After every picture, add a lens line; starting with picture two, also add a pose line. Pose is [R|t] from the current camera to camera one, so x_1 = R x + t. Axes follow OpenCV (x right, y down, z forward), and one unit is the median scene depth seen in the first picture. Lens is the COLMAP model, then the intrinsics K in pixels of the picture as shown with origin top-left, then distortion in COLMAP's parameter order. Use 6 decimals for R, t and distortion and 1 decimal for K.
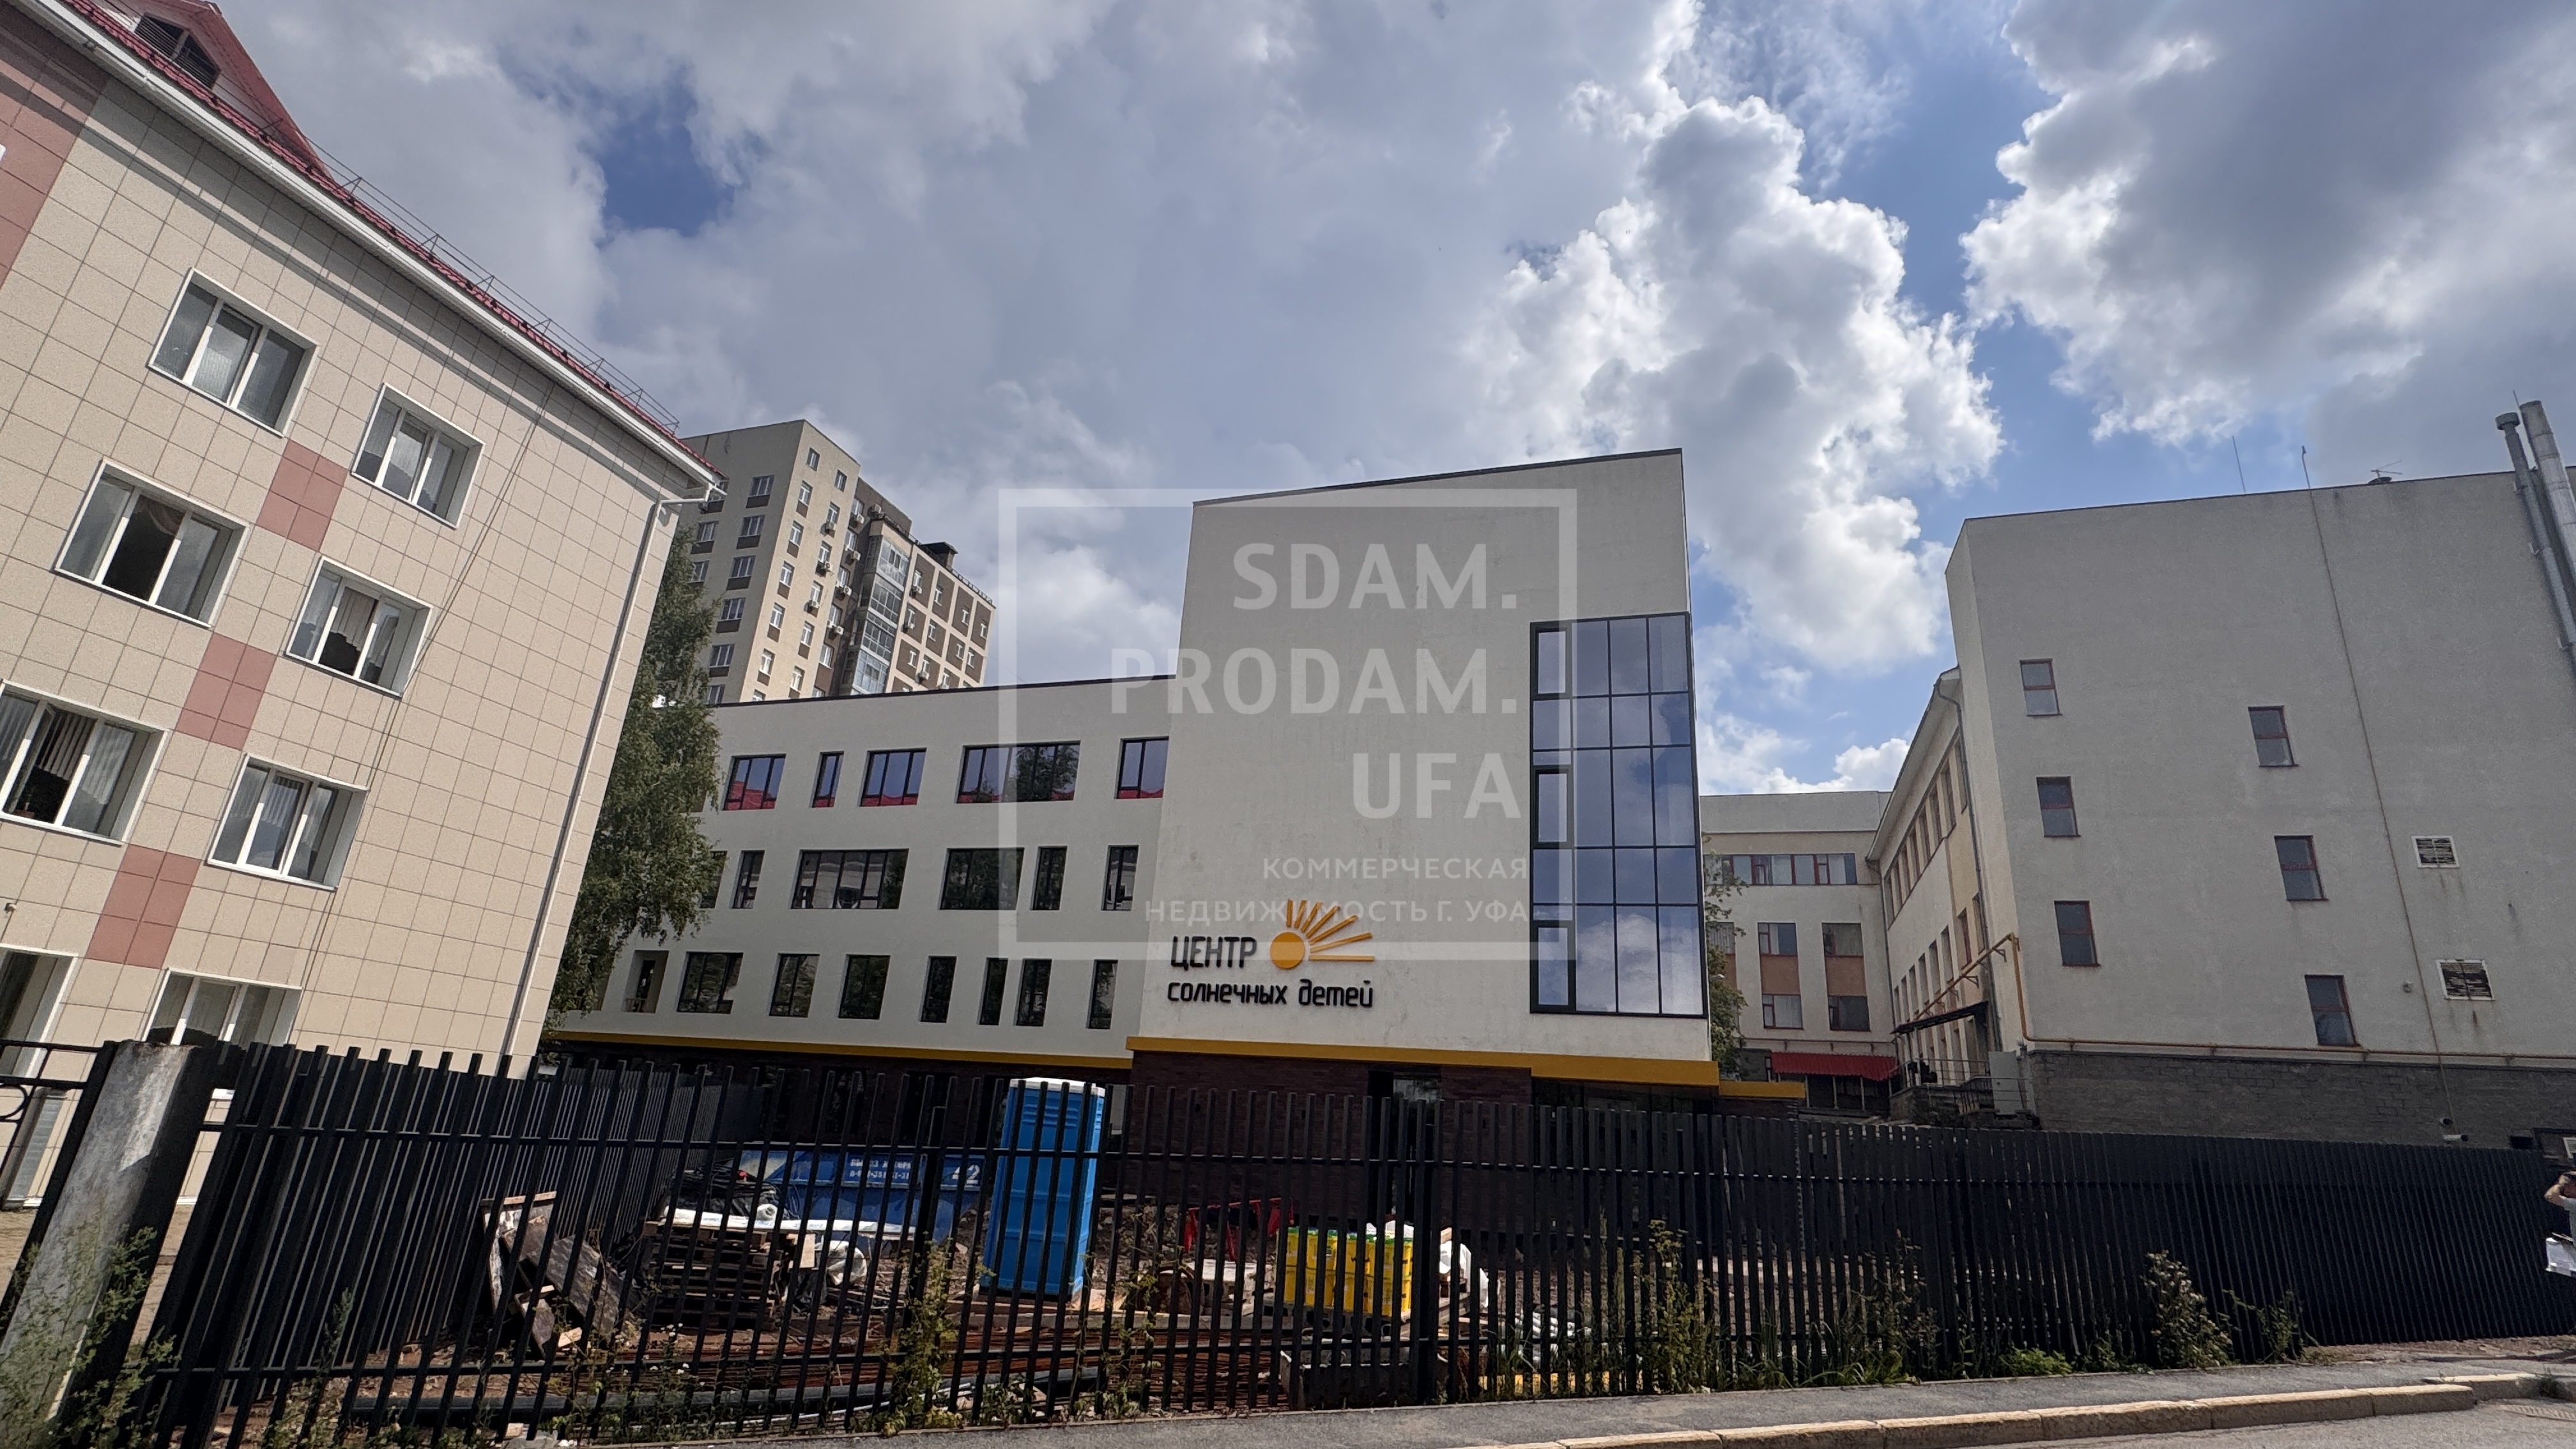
lens RADIAL K [[1227.4, 0, 1283.9], [0, 1227.4, 725.3], [0, 0, 1]] dist [-0.001091, 0.000829]
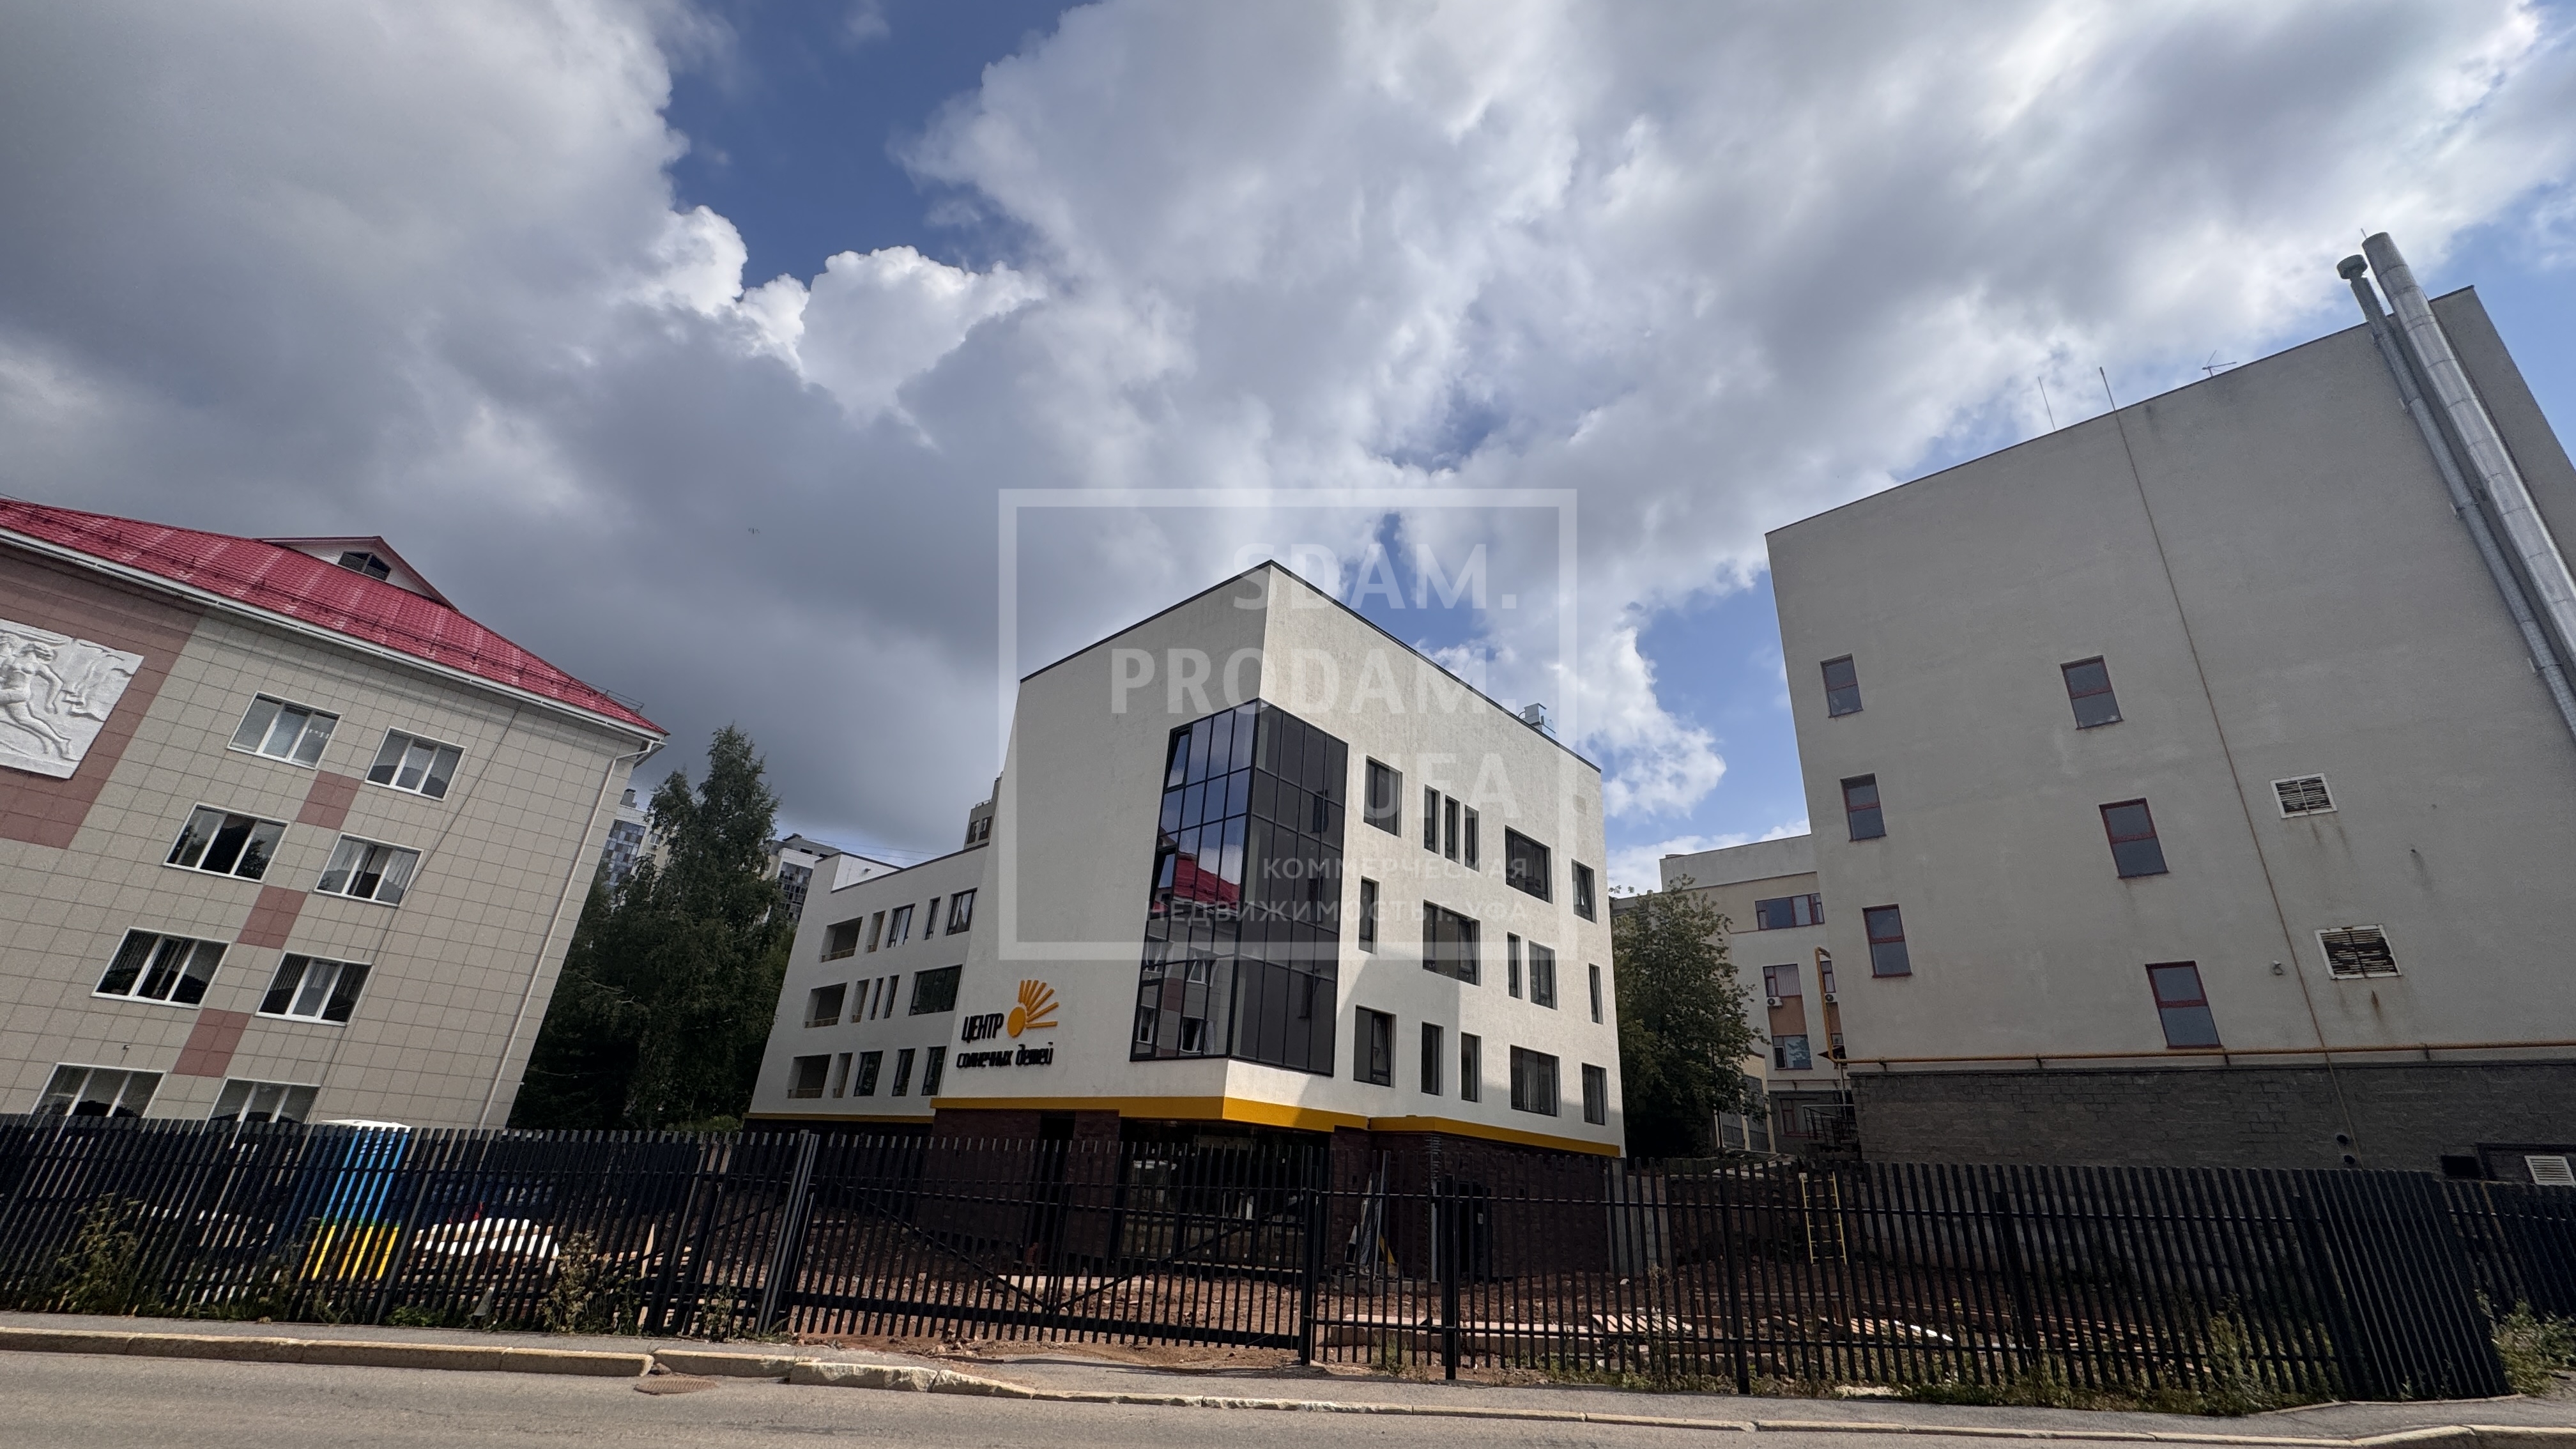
lens RADIAL K [[1022.6, 0, 1286.4], [0, 1022.6, 727.5], [0, 0, 1]] dist [-0.001046, 0.000201]
pose [[0.907179, -0.180608, -0.380009, 0.729729], [0.137128, 0.980783, -0.138780, 0.073814], [0.397771, 0.073789, 0.914513, 0.134527]]
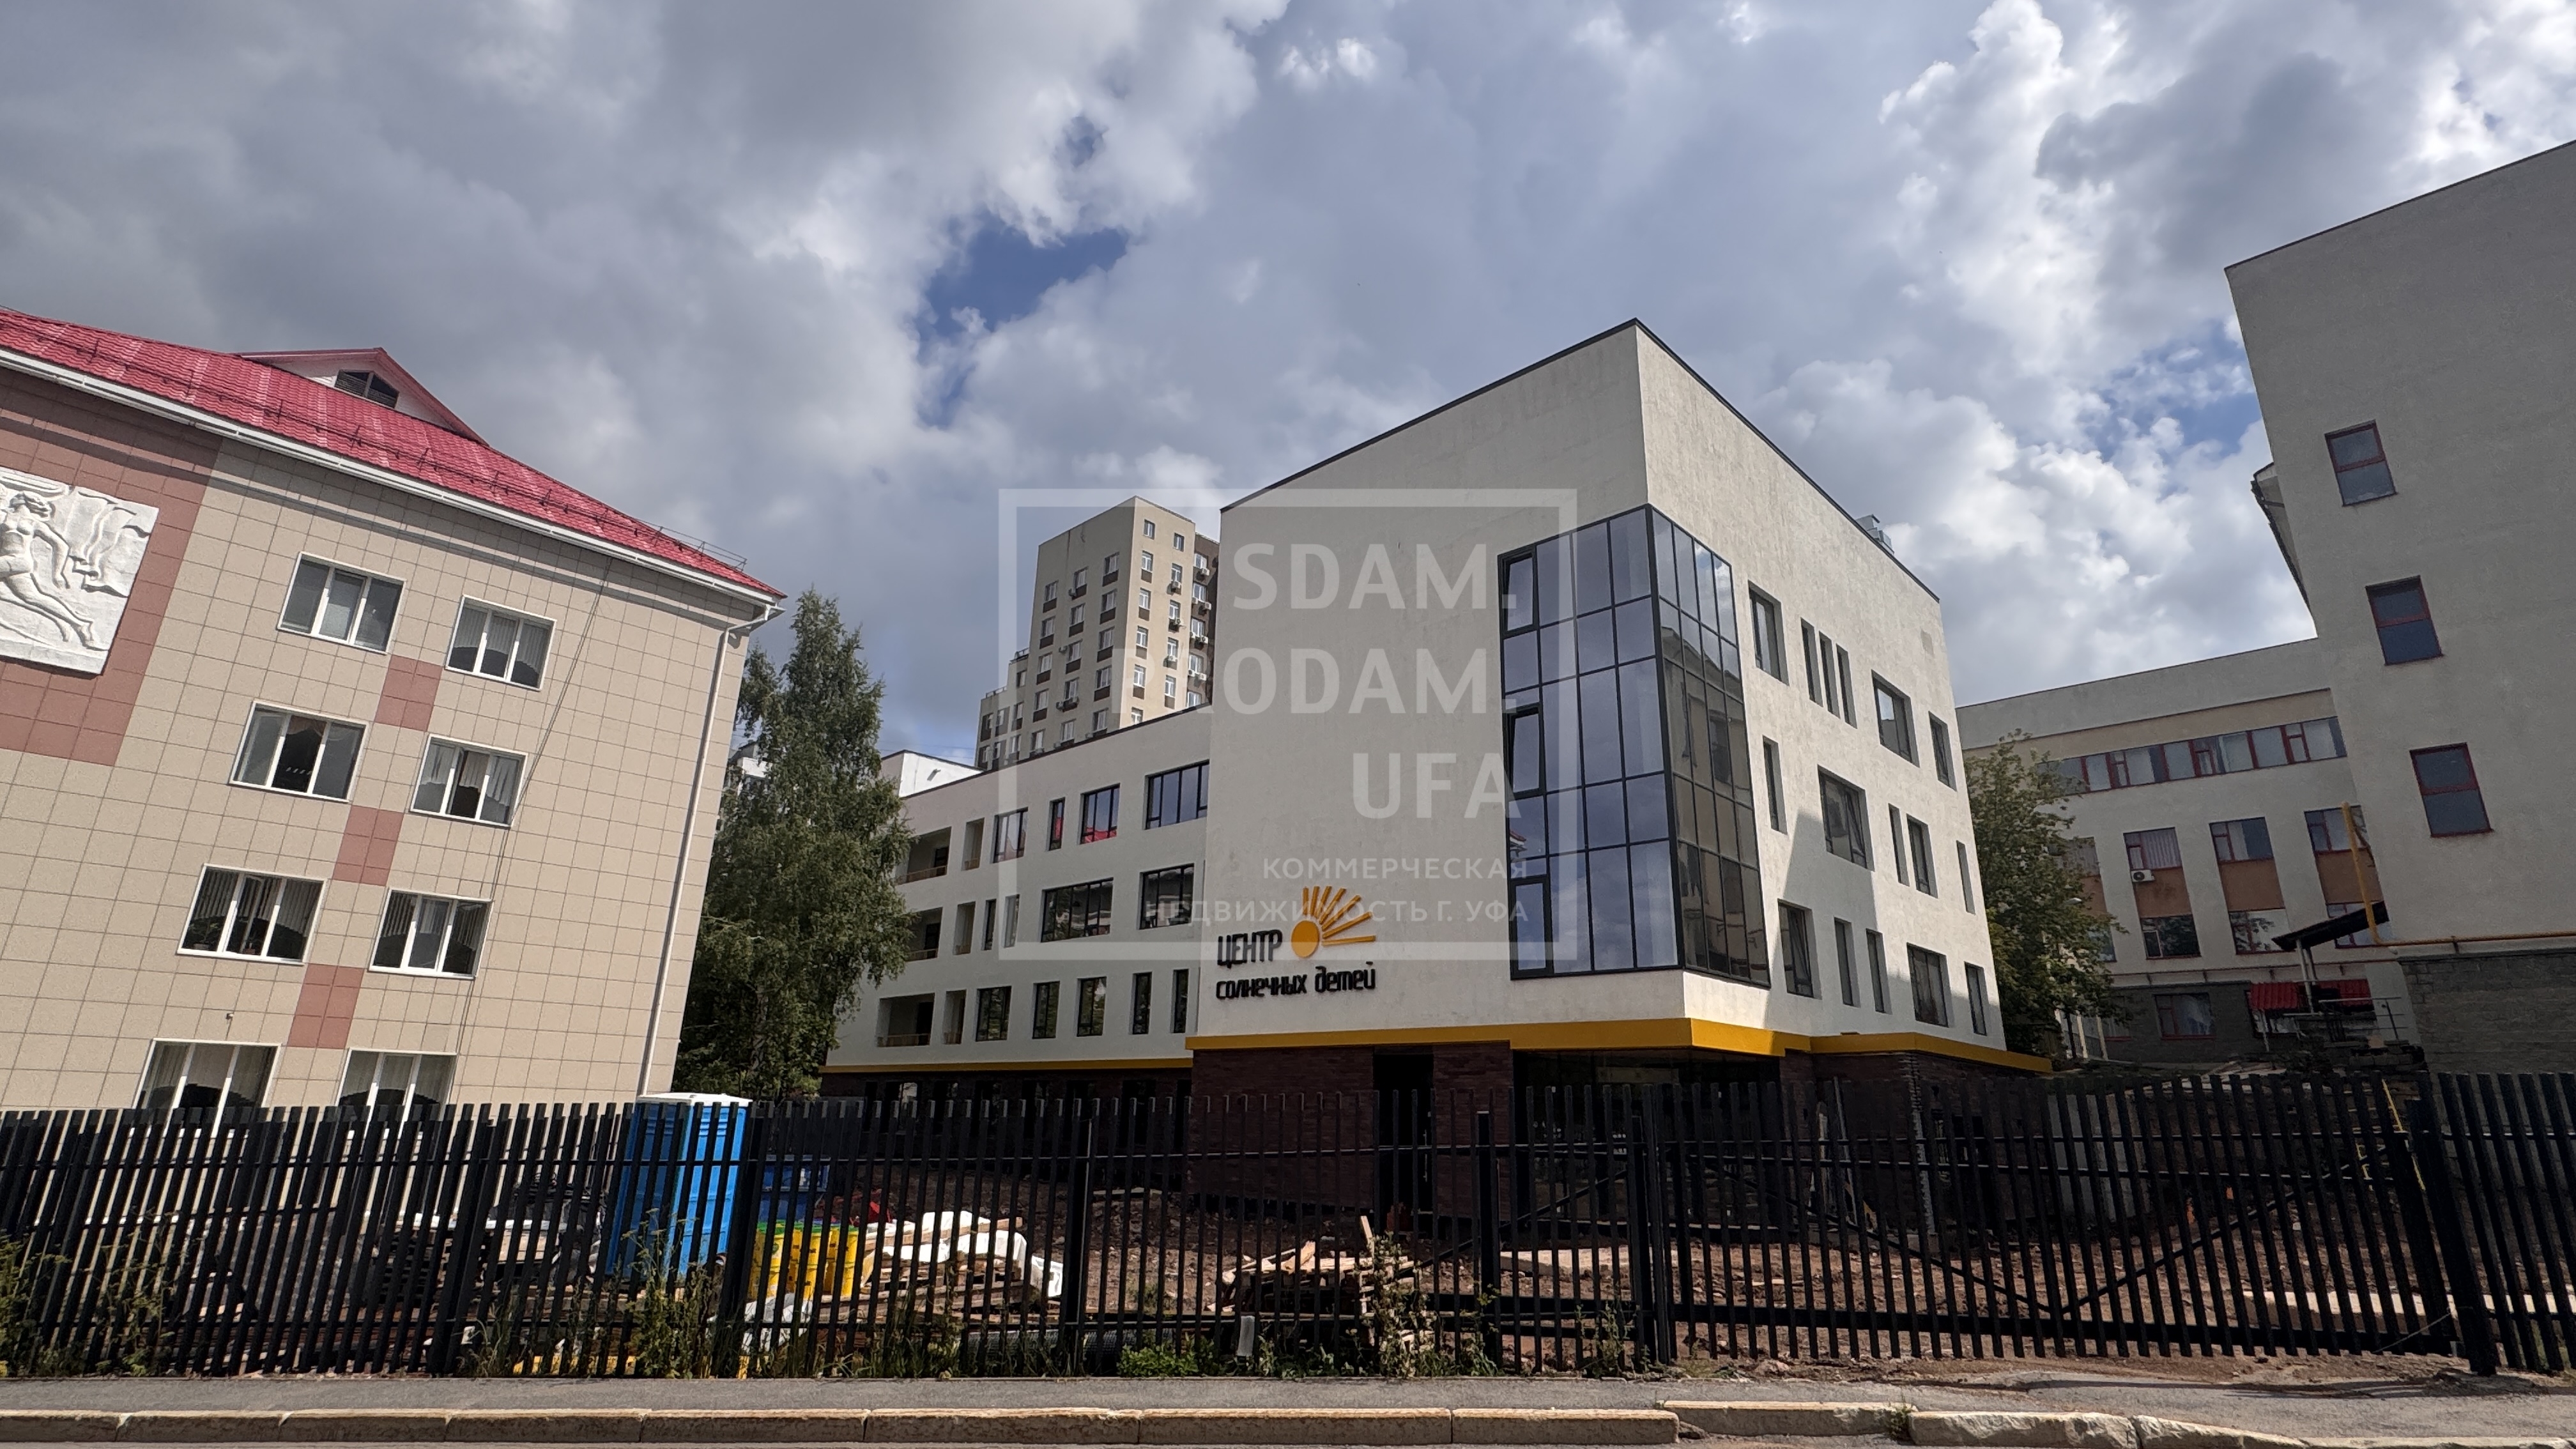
lens RADIAL K [[1227.4, 0, 1283.9], [0, 1227.4, 725.3], [0, 0, 1]] dist [-0.001091, 0.000829]
pose [[0.900914, -0.176340, -0.396557, 0.423196], [0.177958, 0.983483, -0.033041, 0.045536], [0.395834, -0.040804, 0.917415, 0.097012]]
